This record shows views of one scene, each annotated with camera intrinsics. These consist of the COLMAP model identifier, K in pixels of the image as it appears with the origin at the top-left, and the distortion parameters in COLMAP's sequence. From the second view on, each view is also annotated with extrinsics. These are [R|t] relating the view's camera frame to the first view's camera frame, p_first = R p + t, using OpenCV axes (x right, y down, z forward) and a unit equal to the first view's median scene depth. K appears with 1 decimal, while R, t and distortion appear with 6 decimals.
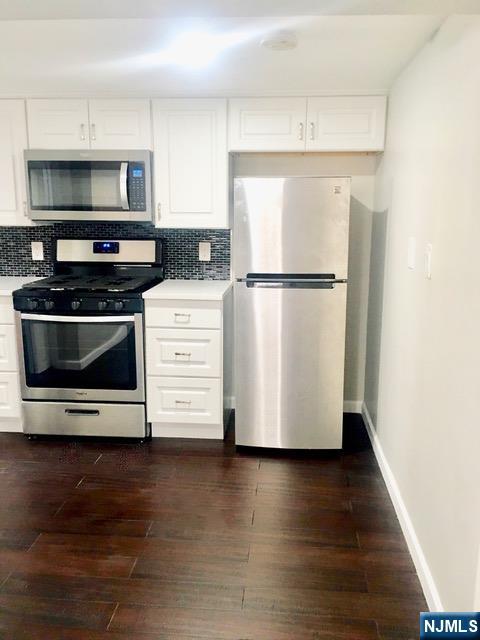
lens RADIAL K [[551.2, 0, 239.3], [0, 551.2, 320.2], [0, 0, 1]] dist [0.063020, -0.071822]
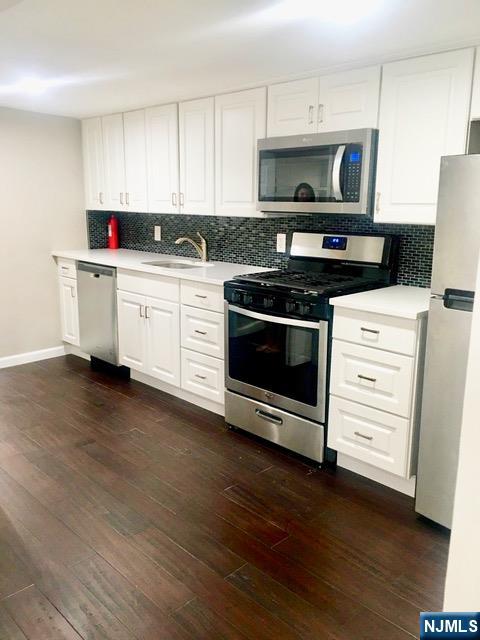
lens RADIAL K [[551.2, 0, 240.3], [0, 551.2, 319.7], [0, 0, 1]] dist [0.063020, -0.071822]
pose [[0.753324, 0.142619, -0.642000, 0.260829], [-0.132822, 0.989080, 0.063868, -0.050056], [0.644098, 0.037158, 0.764040, 0.246983]]
